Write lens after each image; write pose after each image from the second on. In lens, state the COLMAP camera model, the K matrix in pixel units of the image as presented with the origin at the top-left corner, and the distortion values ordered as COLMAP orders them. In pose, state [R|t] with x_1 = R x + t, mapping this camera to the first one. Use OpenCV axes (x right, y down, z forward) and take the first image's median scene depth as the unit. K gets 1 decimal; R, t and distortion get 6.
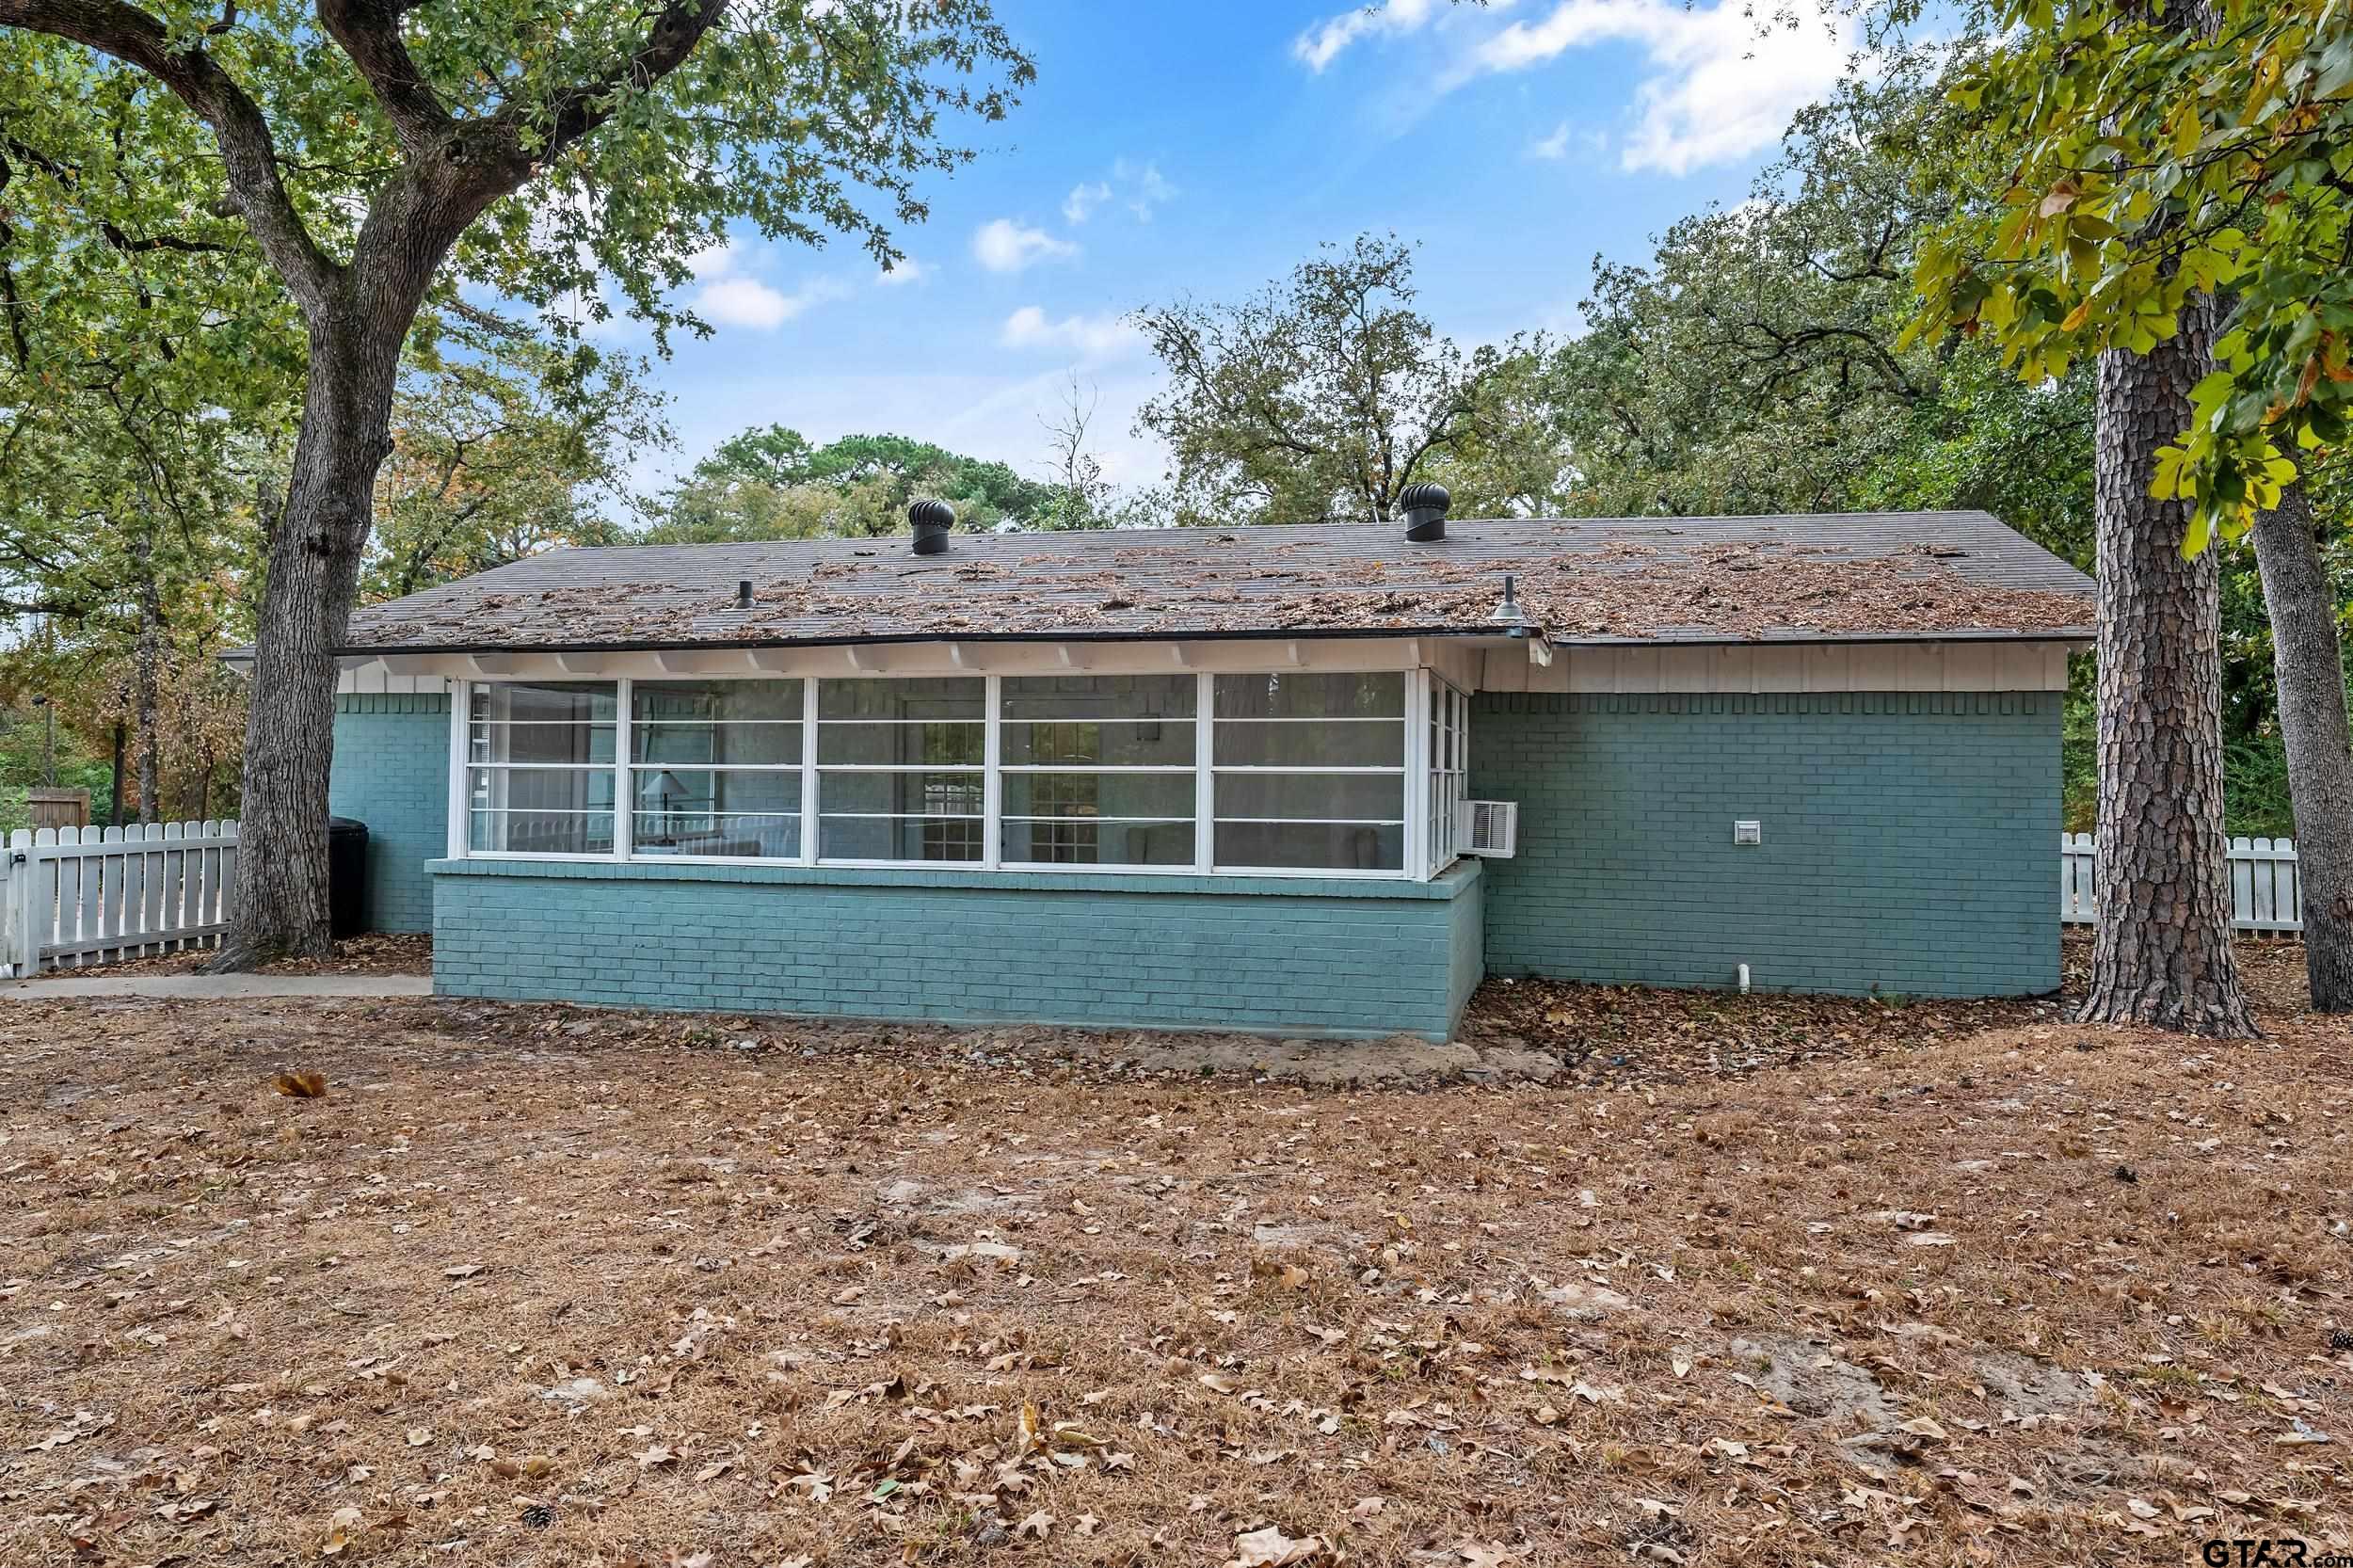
lens RADIAL K [[1545.8, 0, 1177.2], [0, 1545.8, 775.6], [0, 0, 1]] dist [0.006690, 0.002704]
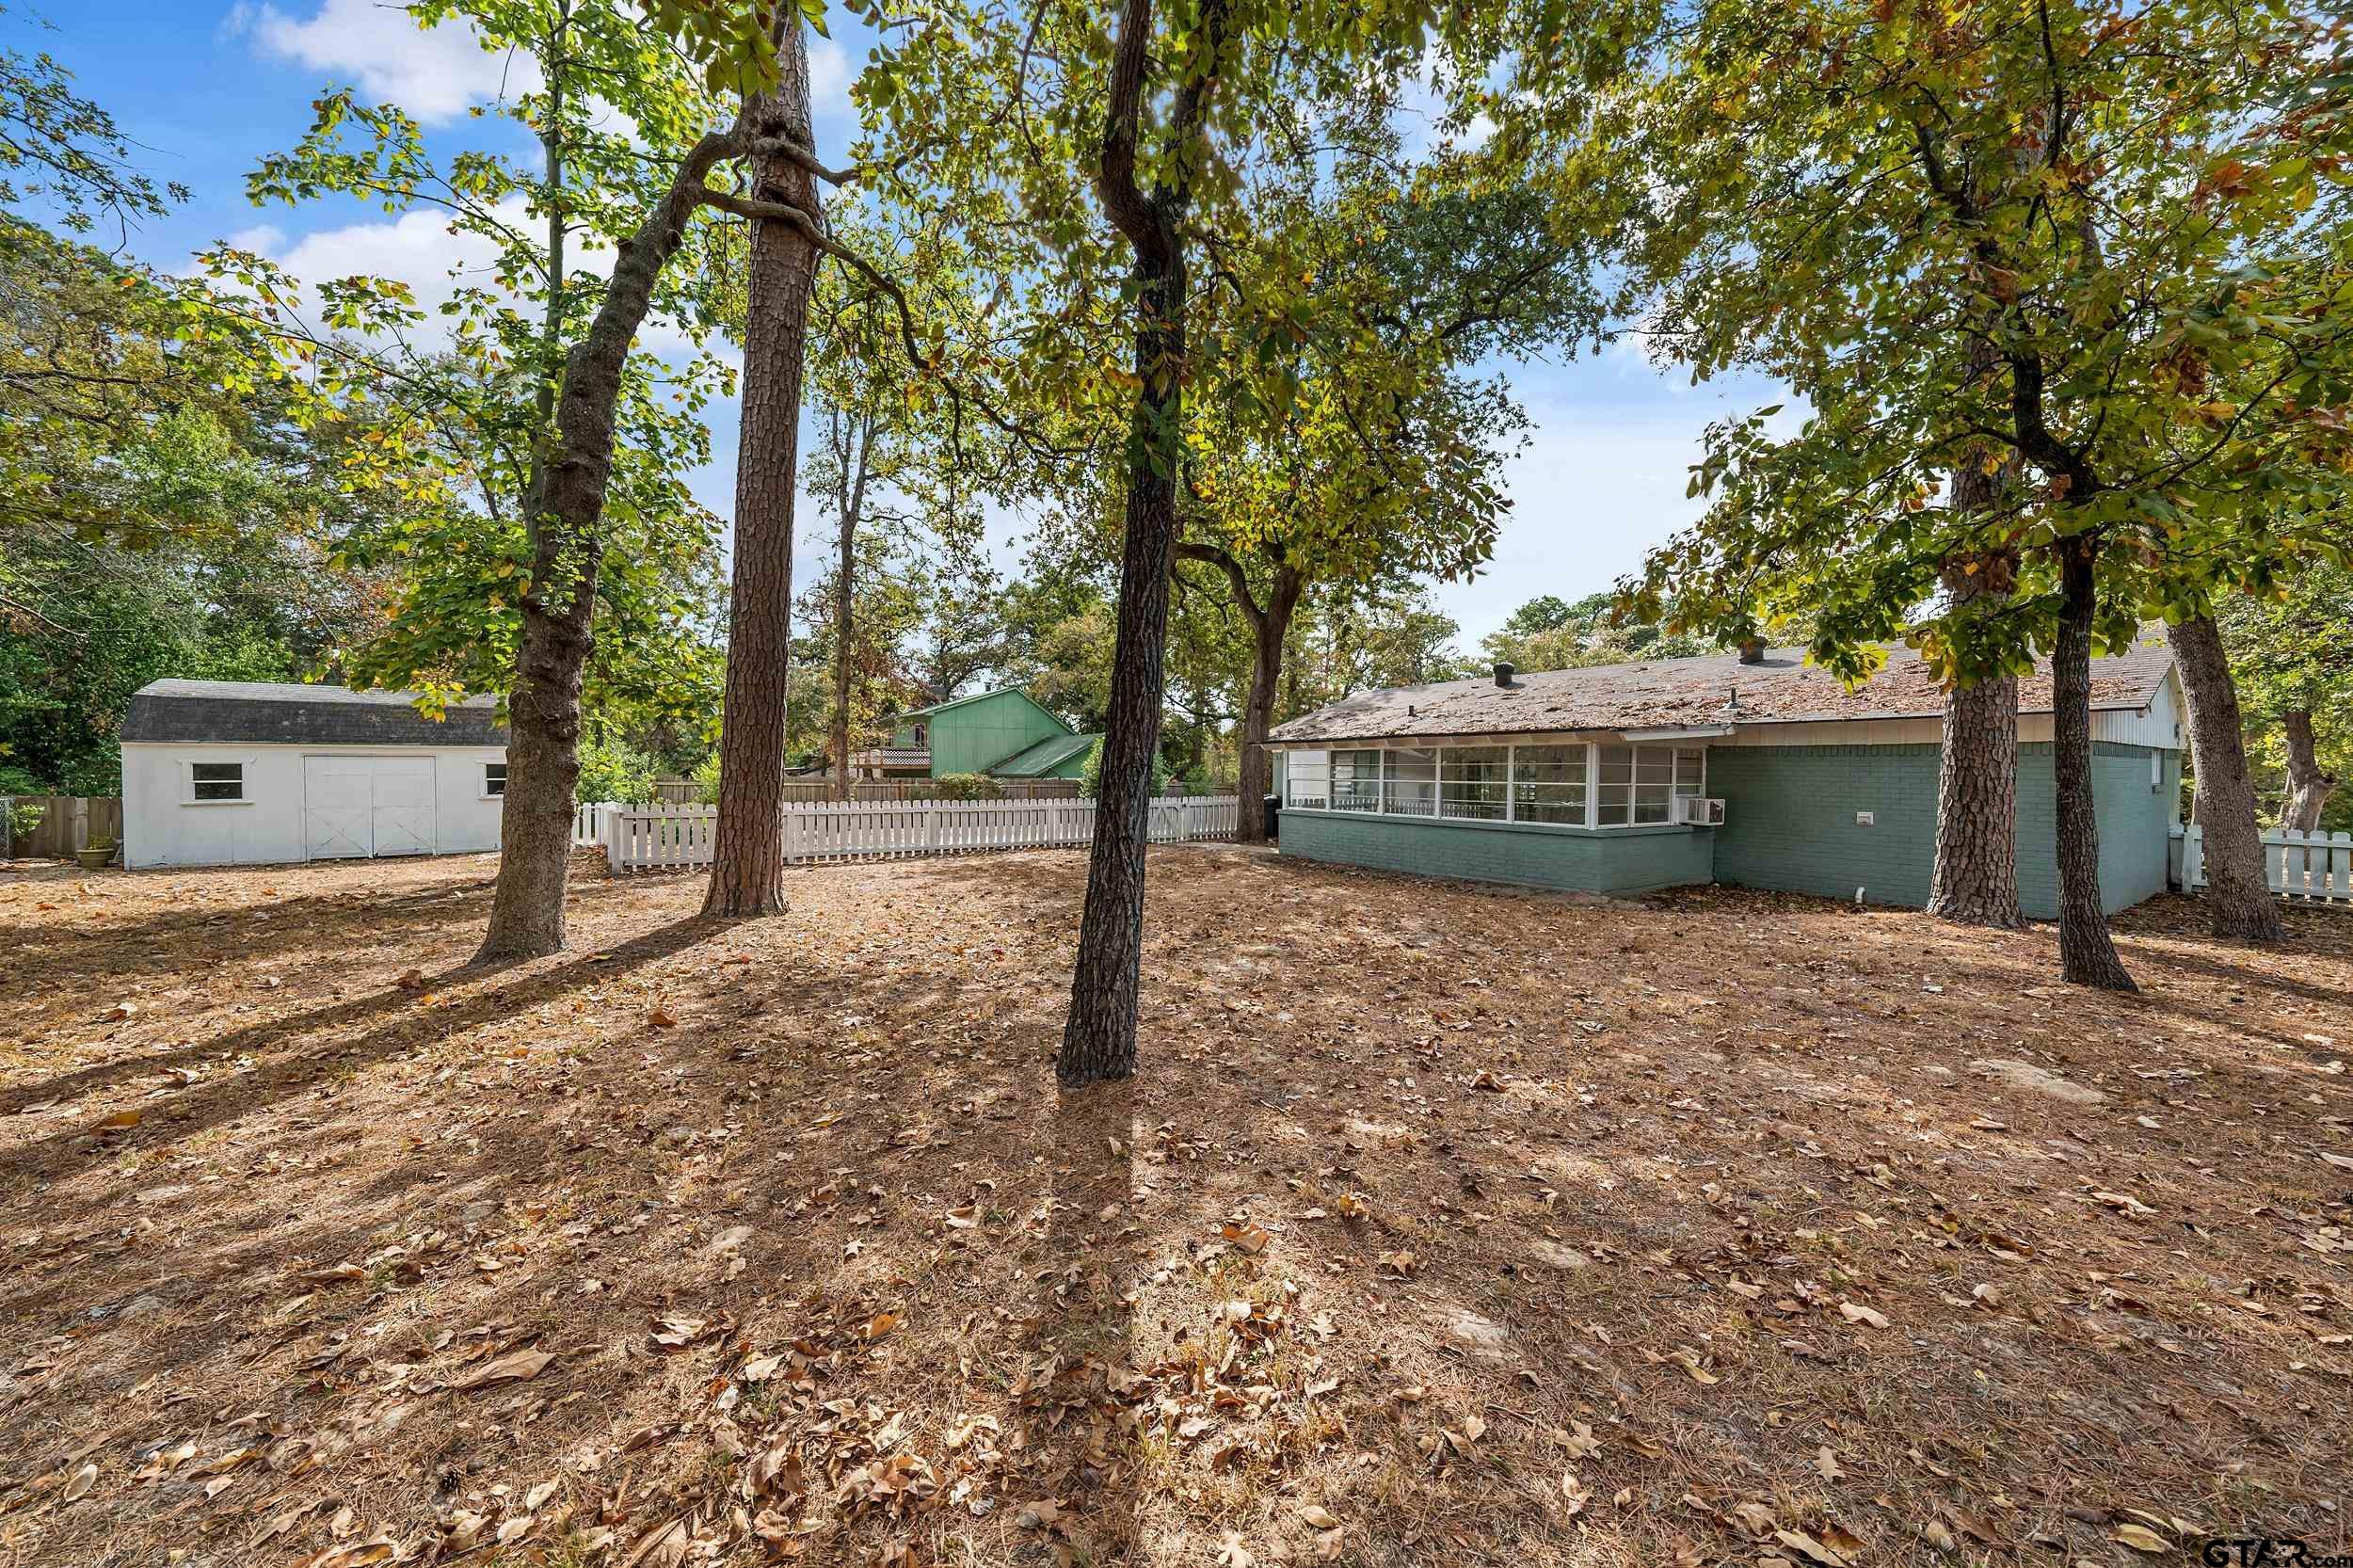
lens RADIAL K [[793.7, 0, 1177.3], [0, 793.7, 778.2], [0, 0, 1]] dist [-0.002537, 0.000038]
pose [[0.754432, 0.006349, -0.656348, 0.350541], [-0.007288, 0.999973, 0.001295, -0.007663], [0.656338, 0.003806, 0.754457, -0.276668]]
